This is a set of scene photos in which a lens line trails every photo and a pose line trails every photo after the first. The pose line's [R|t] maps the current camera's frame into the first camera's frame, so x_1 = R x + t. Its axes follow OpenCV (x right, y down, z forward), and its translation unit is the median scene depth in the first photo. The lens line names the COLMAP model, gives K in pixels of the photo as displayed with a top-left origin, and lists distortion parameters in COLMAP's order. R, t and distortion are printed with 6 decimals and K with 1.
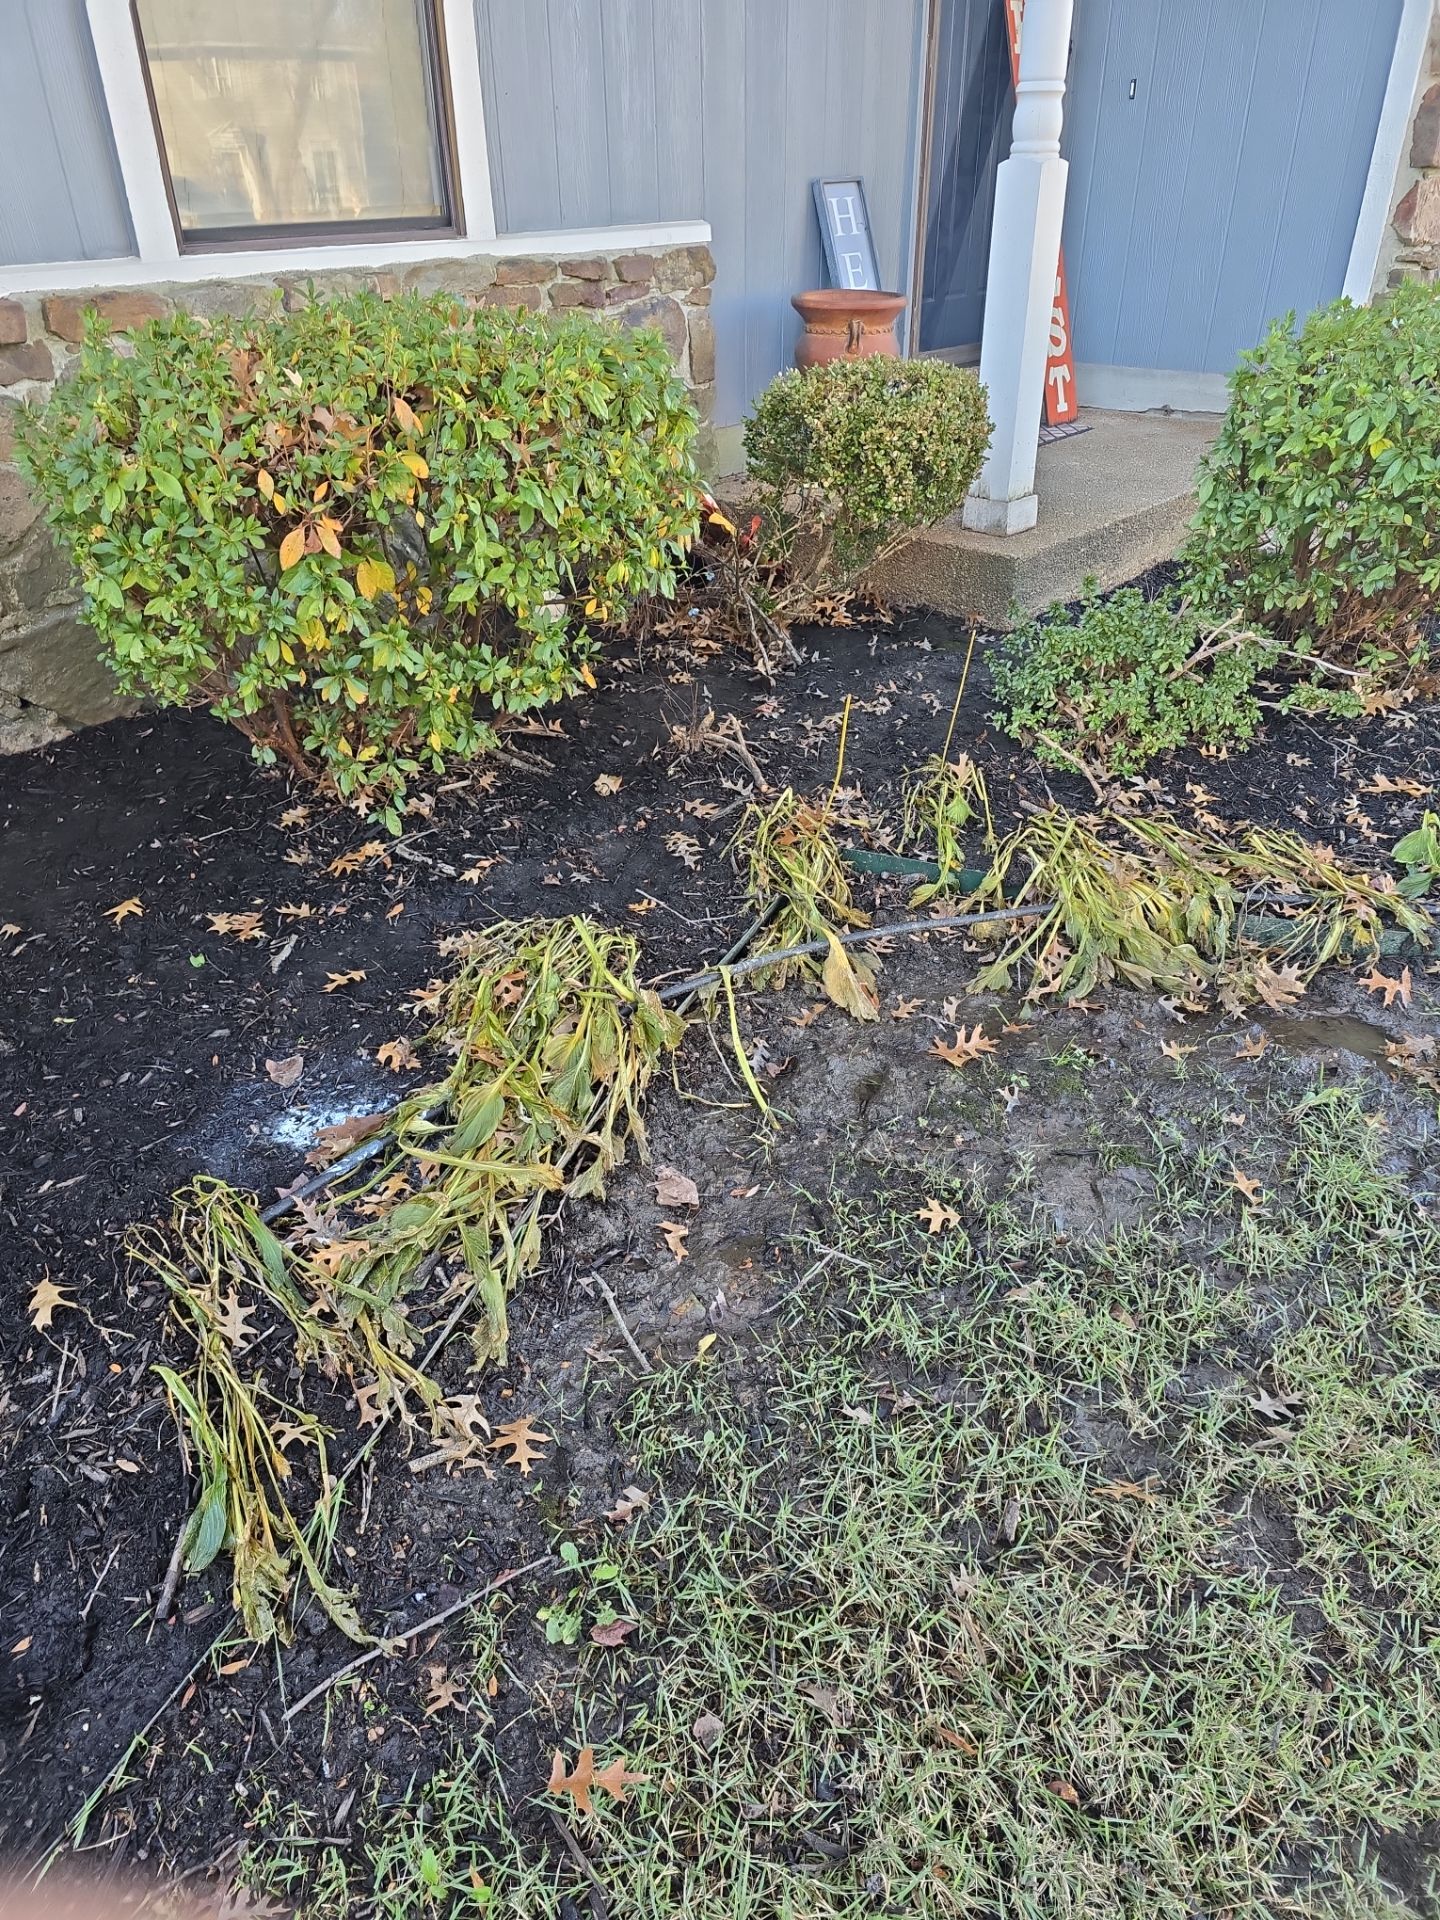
lens RADIAL K [[1283.0, 0, 714.5], [0, 1283.0, 961.2], [0, 0, 1]] dist [0.071368, -0.067564]
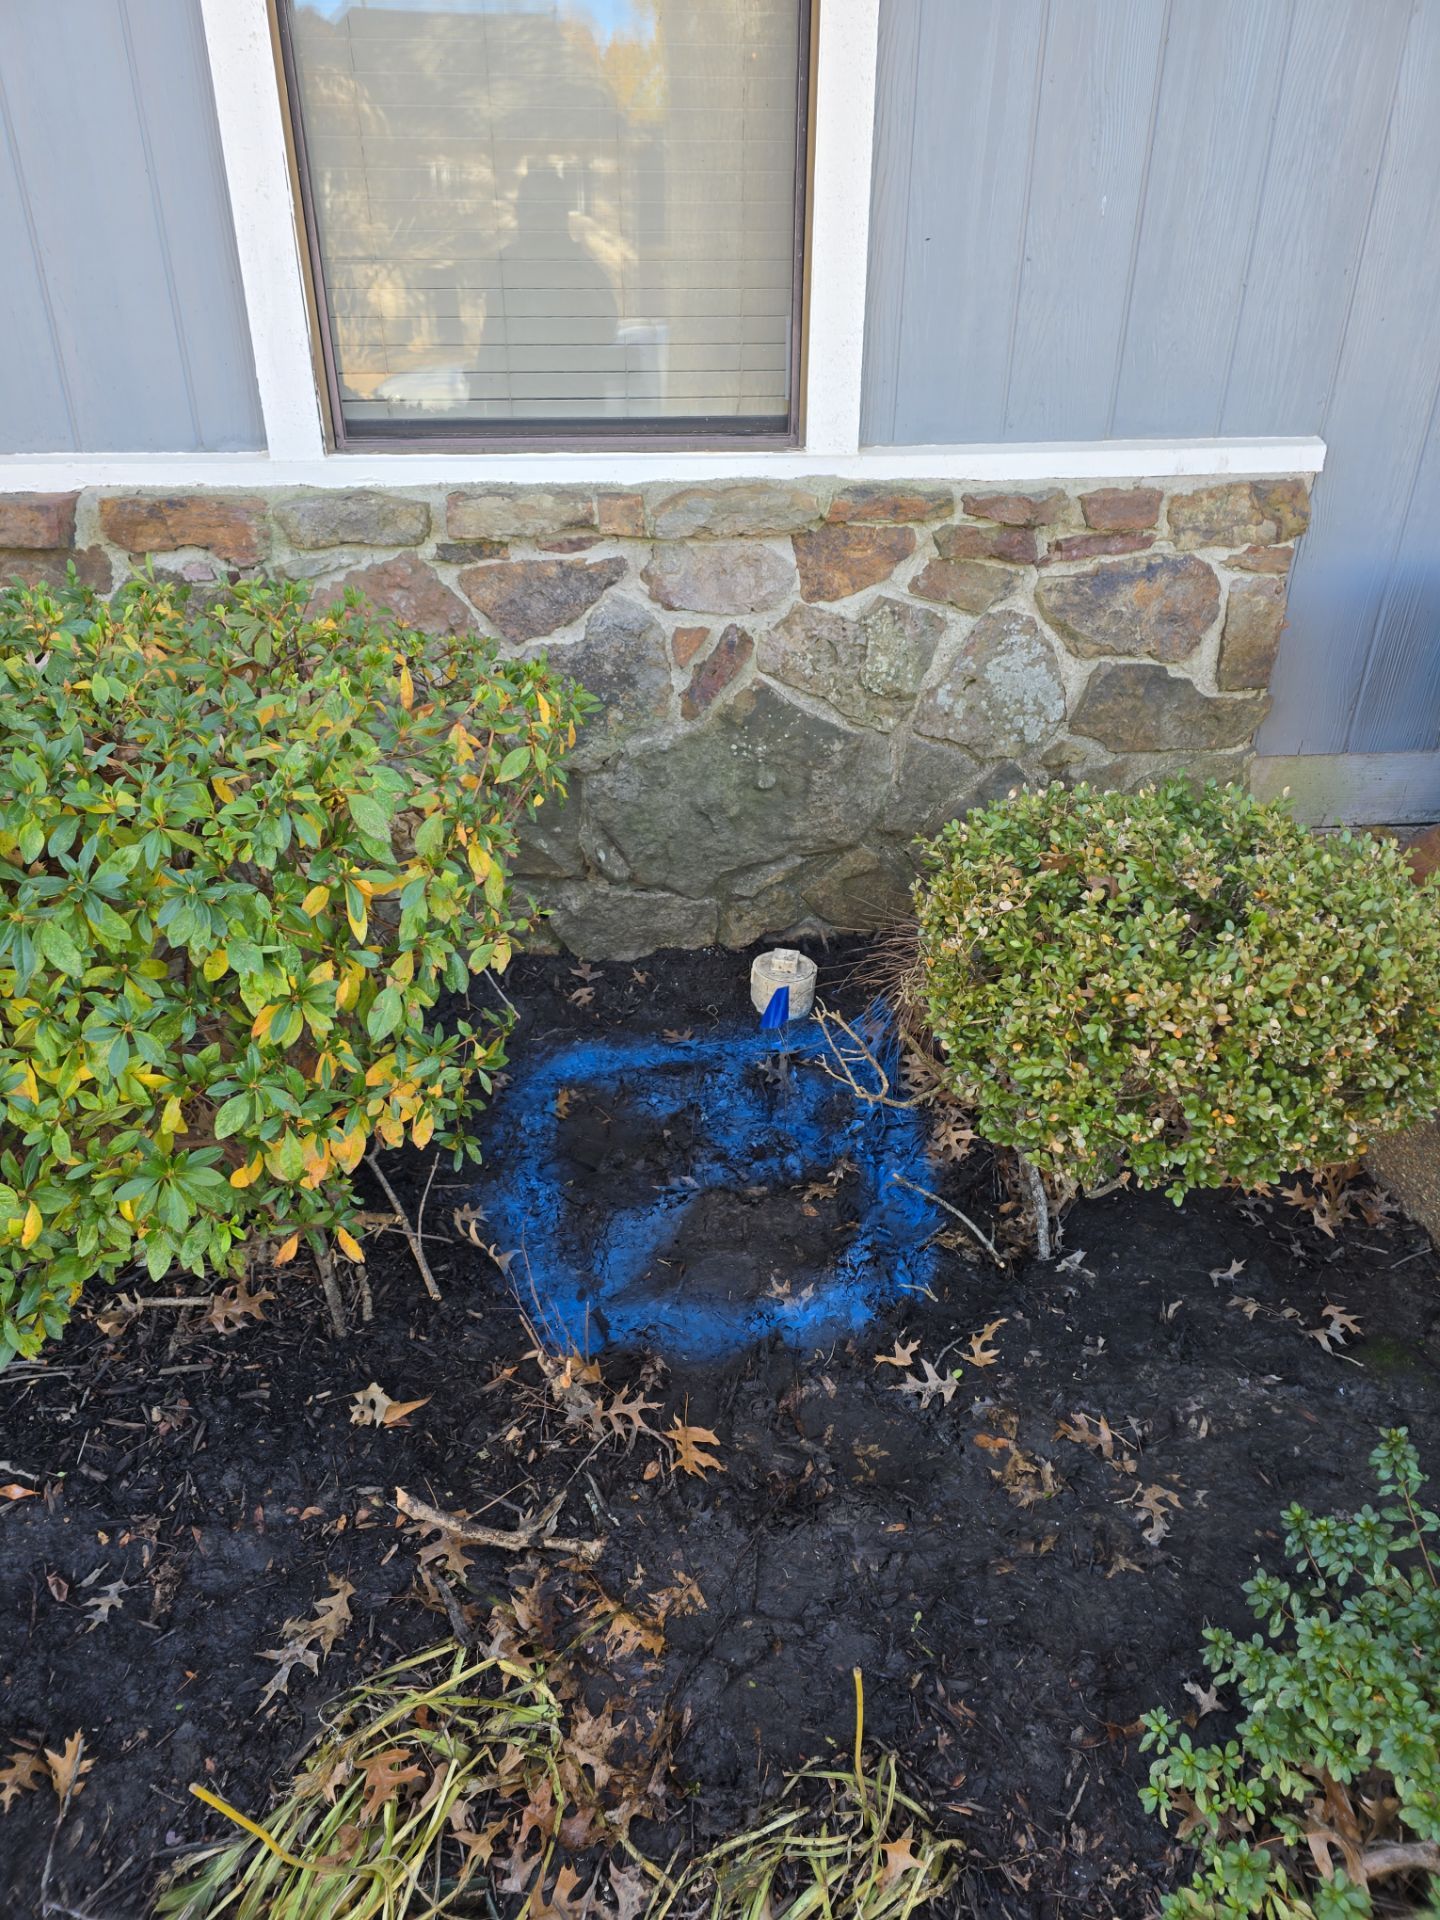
lens RADIAL K [[1272.4, 0, 716.1], [0, 1272.4, 960.2], [0, 0, 1]] dist [0.066313, -0.063619]
pose [[0.741058, 0.332989, -0.583053, 0.298095], [-0.364939, 0.928651, 0.066529, -0.420753], [0.563606, 0.163477, 0.809706, 0.603992]]
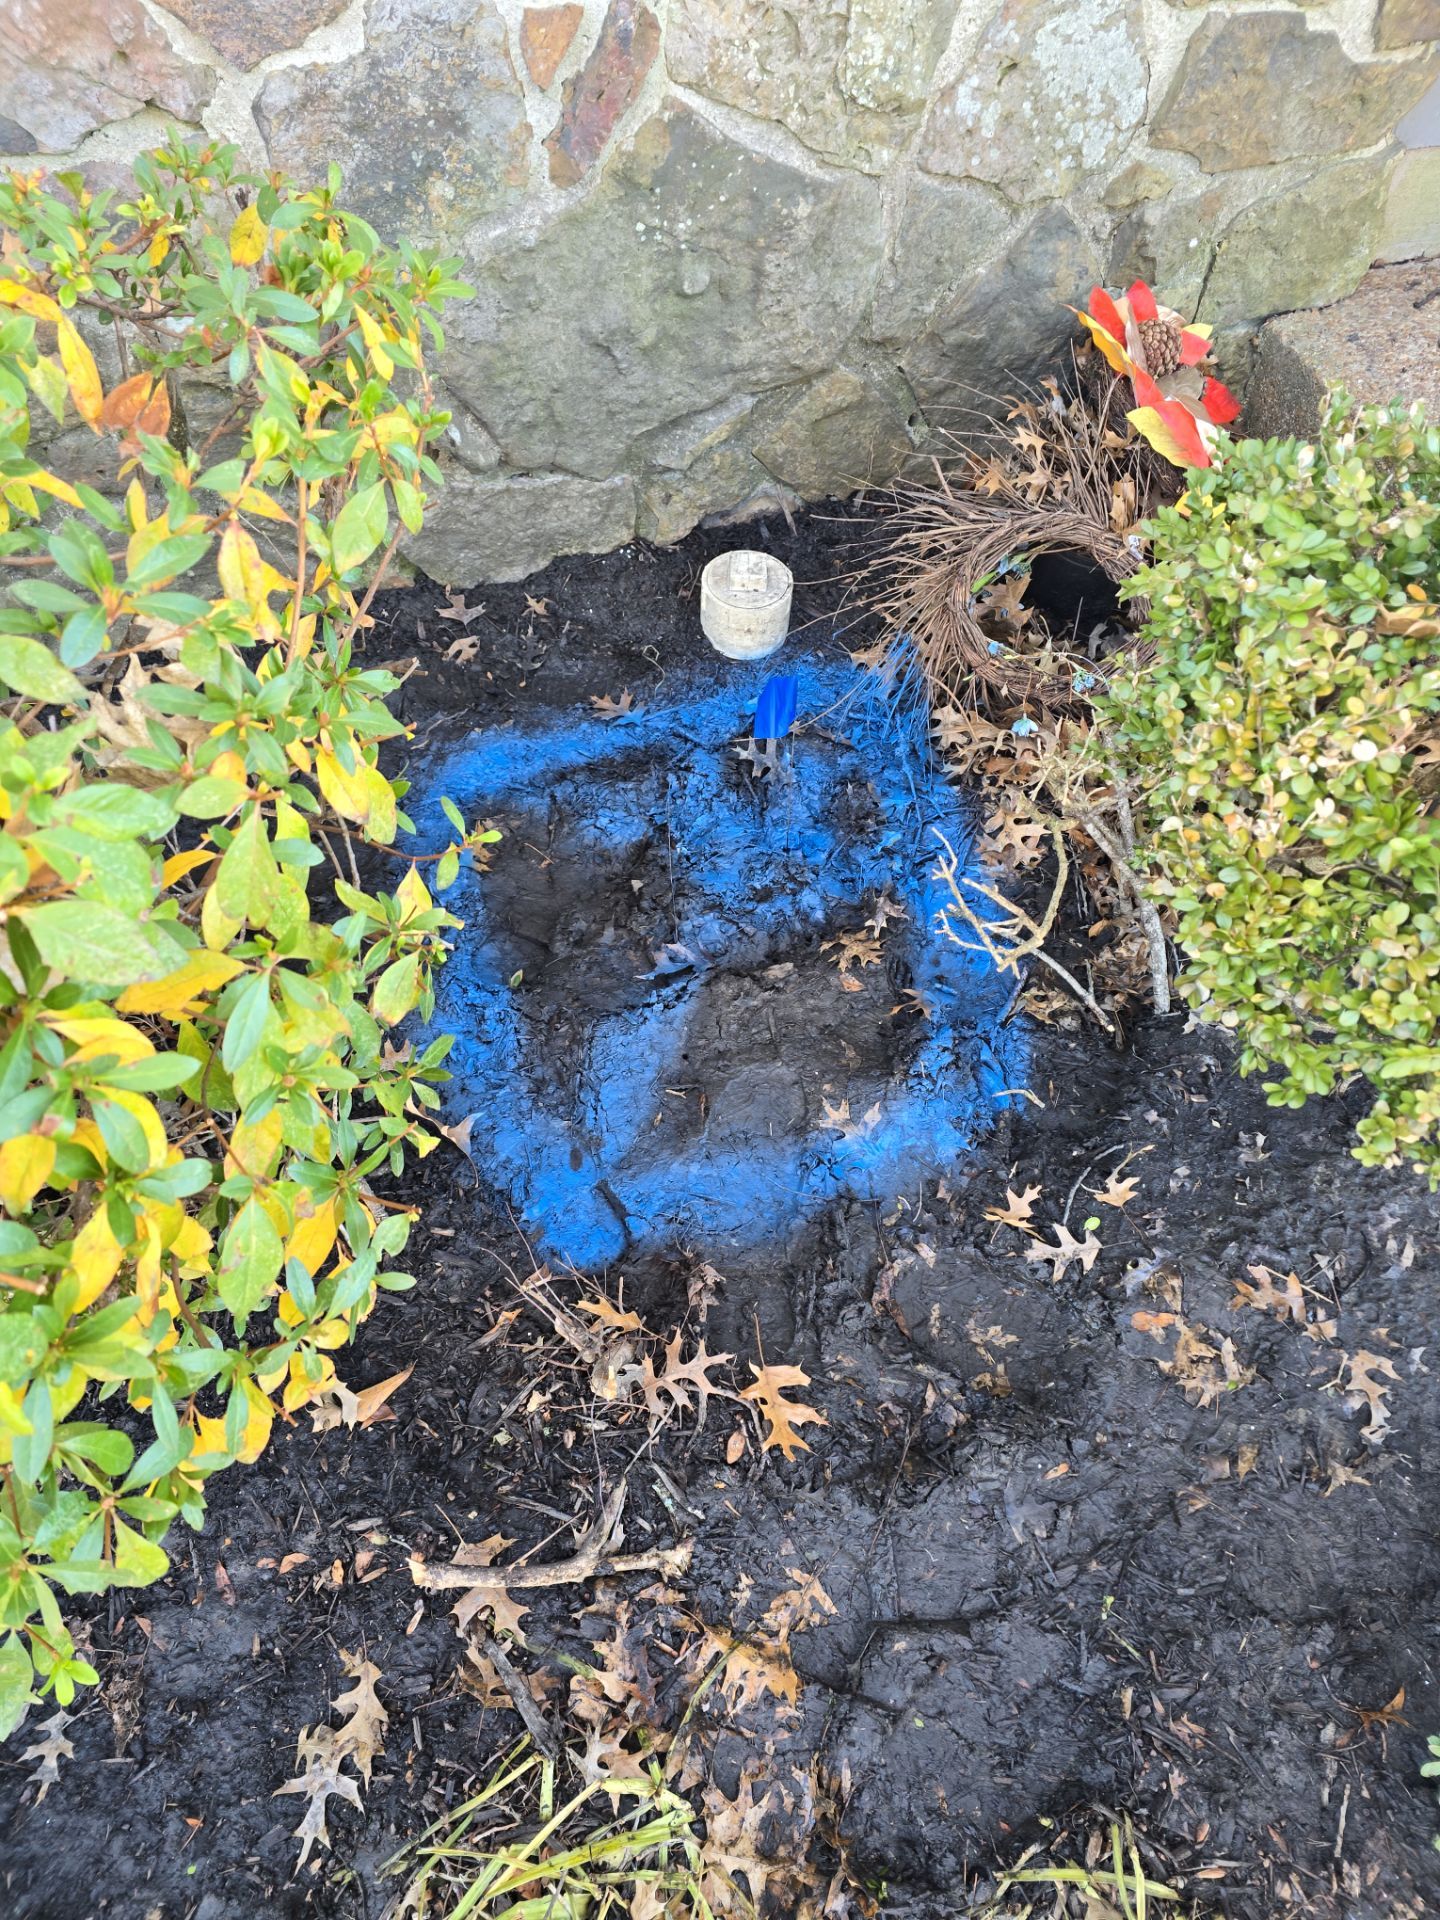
lens RADIAL K [[1283.0, 0, 714.5], [0, 1283.0, 961.2], [0, 0, 1]] dist [0.071368, -0.067564]
pose [[0.841126, 0.440244, -0.314154, 0.089376], [-0.283144, 0.853348, 0.437753, -0.487350], [0.460801, -0.279254, 0.842425, 0.754032]]
